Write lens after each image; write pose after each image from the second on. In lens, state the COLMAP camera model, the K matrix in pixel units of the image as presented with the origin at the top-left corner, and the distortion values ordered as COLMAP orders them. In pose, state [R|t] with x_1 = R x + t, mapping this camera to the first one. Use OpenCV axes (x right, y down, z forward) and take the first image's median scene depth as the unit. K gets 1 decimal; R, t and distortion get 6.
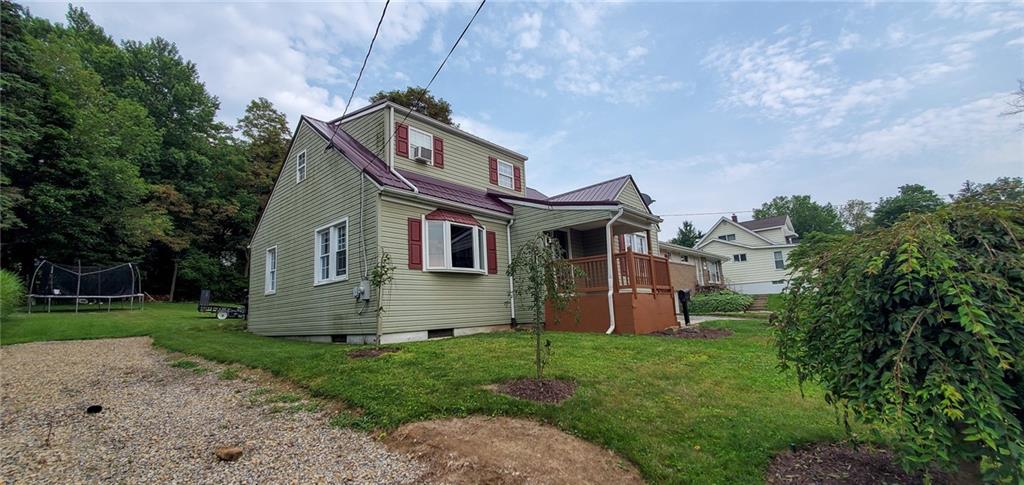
lens RADIAL K [[403.4, 0, 497.7], [0, 403.4, 257.5], [0, 0, 1]] dist [-0.001681, -0.000145]
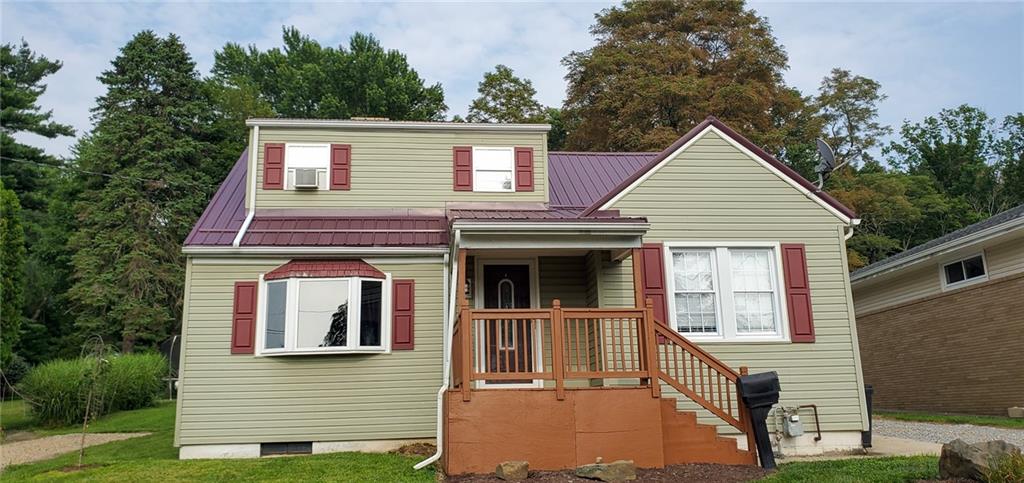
lens RADIAL K [[755.8, 0, 512.0], [0, 755.8, 241.5], [0, 0, 1]] dist [0.003265, 0.000214]
pose [[0.760349, -0.113443, -0.639531, 0.880558], [0.081817, 0.993515, -0.078961, -0.020919], [0.644341, 0.007713, 0.764699, 0.249640]]
